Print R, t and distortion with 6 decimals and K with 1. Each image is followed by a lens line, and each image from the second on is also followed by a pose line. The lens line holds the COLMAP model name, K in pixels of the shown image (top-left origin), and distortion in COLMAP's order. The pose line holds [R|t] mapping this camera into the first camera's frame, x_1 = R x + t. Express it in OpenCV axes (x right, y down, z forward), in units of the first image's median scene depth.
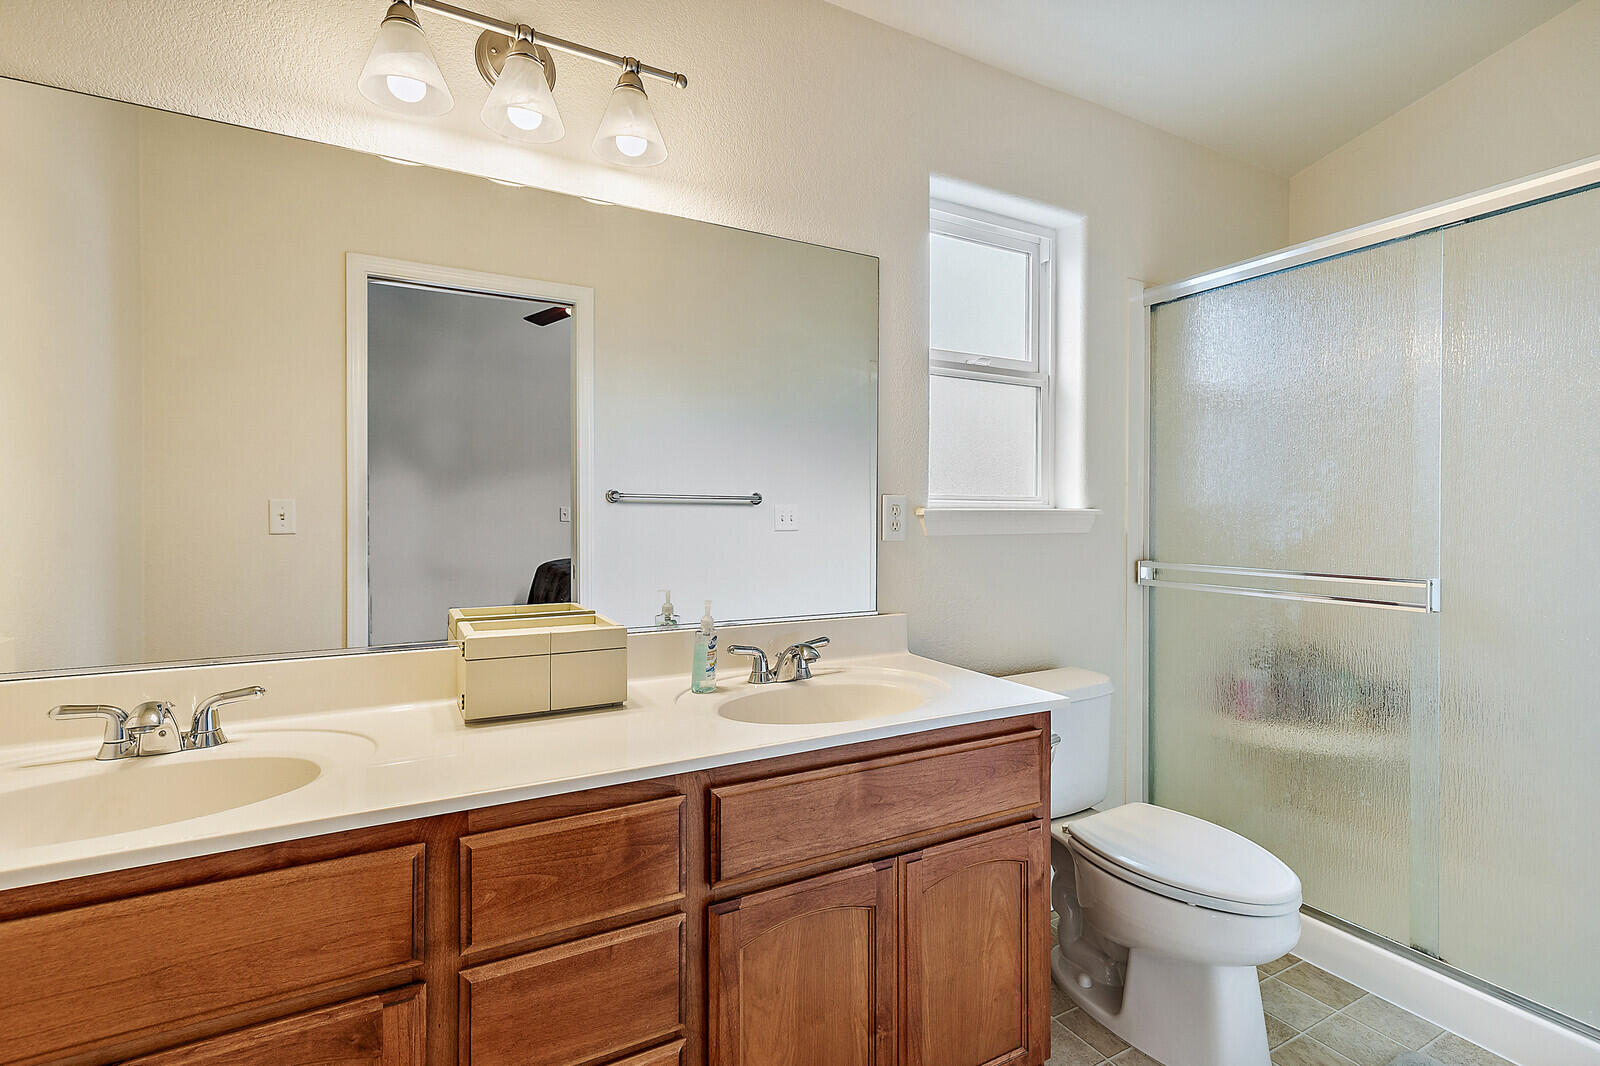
lens RADIAL K [[748.3, 0, 805.7], [0, 748.3, 534.4], [0, 0, 1]] dist [0.009223, -0.001257]
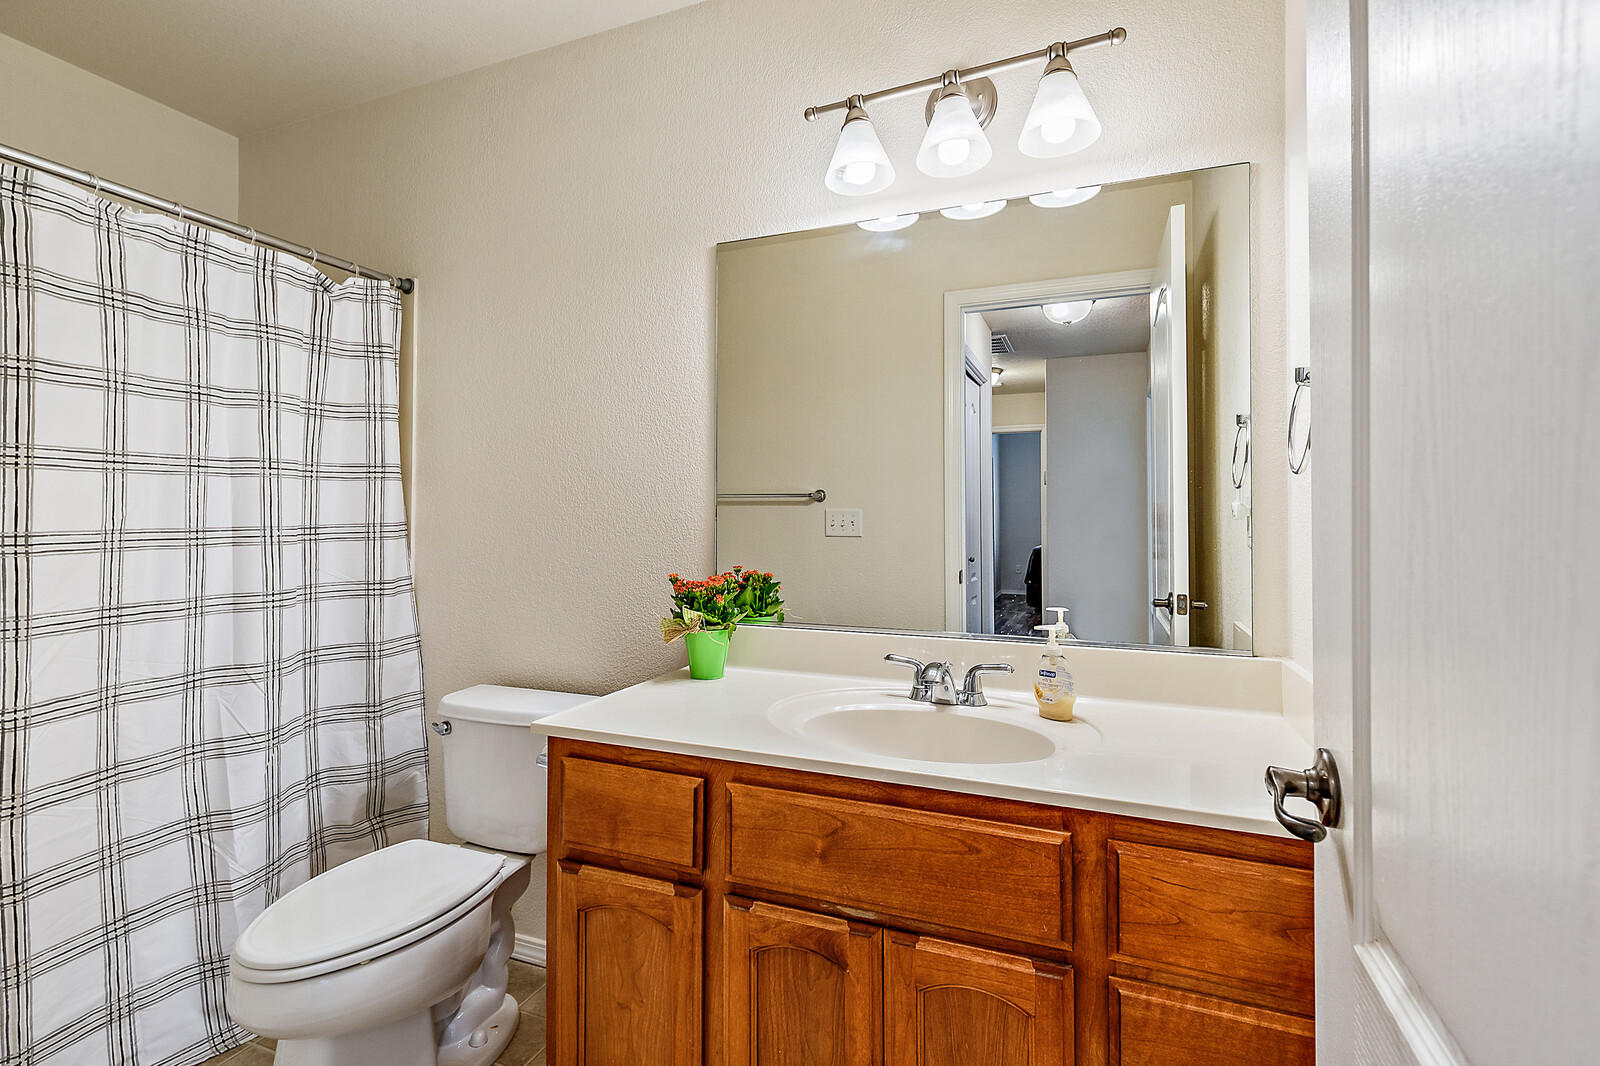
lens RADIAL K [[796.7, 0, 926.6], [0, 796.7, 511.6], [0, 0, 1]] dist [0.002627, 0.000093]
pose [[0.630674, -0.007450, -0.776012, 0.170233], [-0.020019, 0.999465, -0.025865, -0.002019], [0.775789, 0.031847, 0.630188, 0.095379]]
